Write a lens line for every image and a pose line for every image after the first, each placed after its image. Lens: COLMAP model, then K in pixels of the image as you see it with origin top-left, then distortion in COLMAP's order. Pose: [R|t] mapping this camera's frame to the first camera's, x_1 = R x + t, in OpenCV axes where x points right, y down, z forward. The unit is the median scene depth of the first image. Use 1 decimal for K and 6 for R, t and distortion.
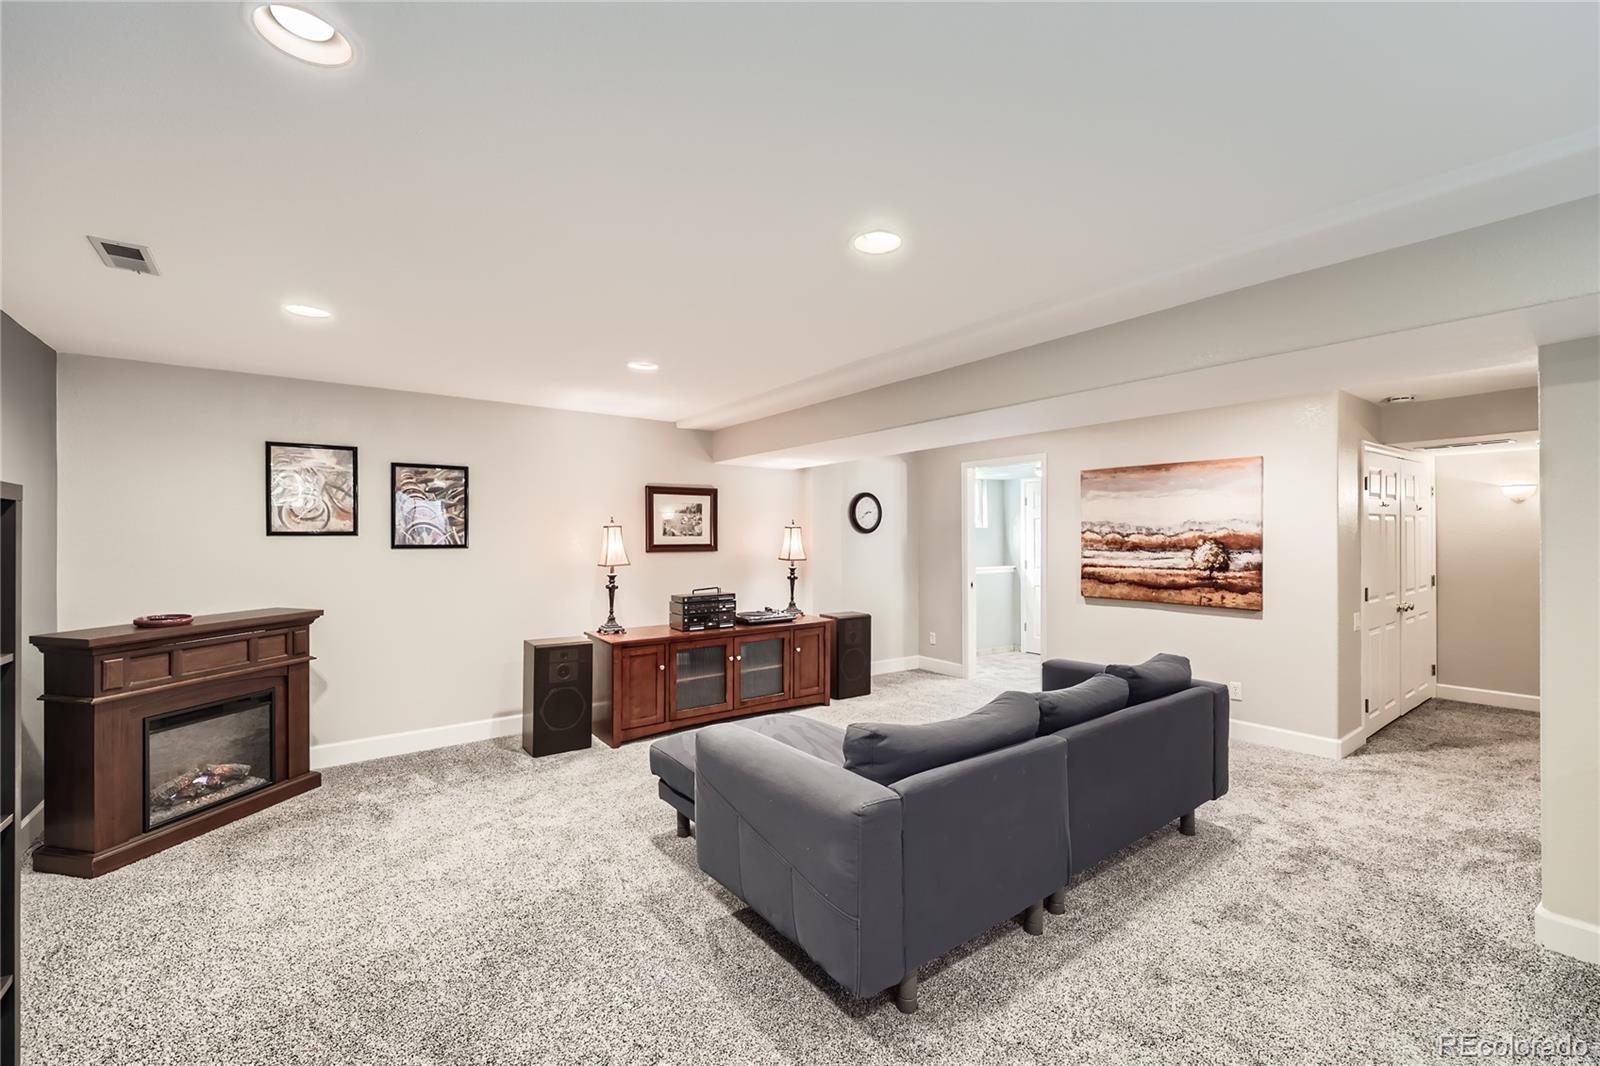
lens RADIAL K [[657.5, 0, 791.6], [0, 657.5, 538.8], [0, 0, 1]] dist [-0.006887, -0.000221]
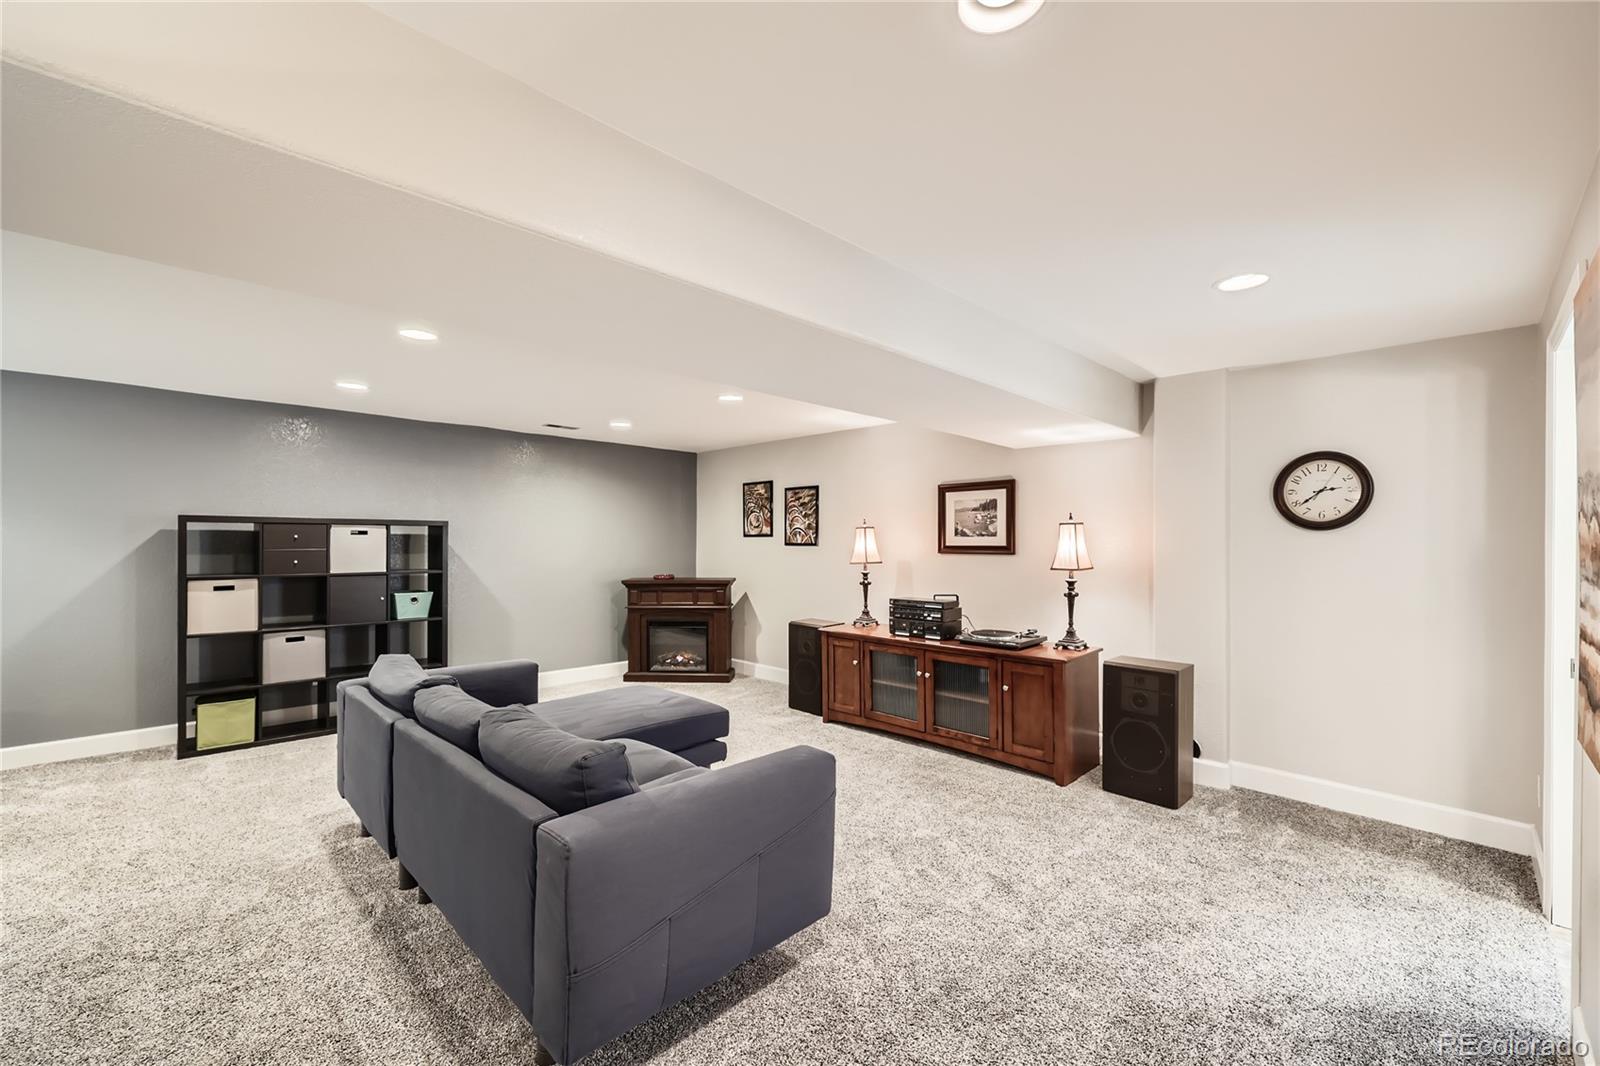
lens RADIAL K [[657.5, 0, 789.2], [0, 657.5, 533.3], [0, 0, 1]] dist [-0.006887, -0.000221]
pose [[0.143853, -0.008690, -0.989561, 0.687127], [-0.003842, 0.999949, -0.009340, 0.000720], [0.989592, 0.005145, 0.143812, 0.621747]]
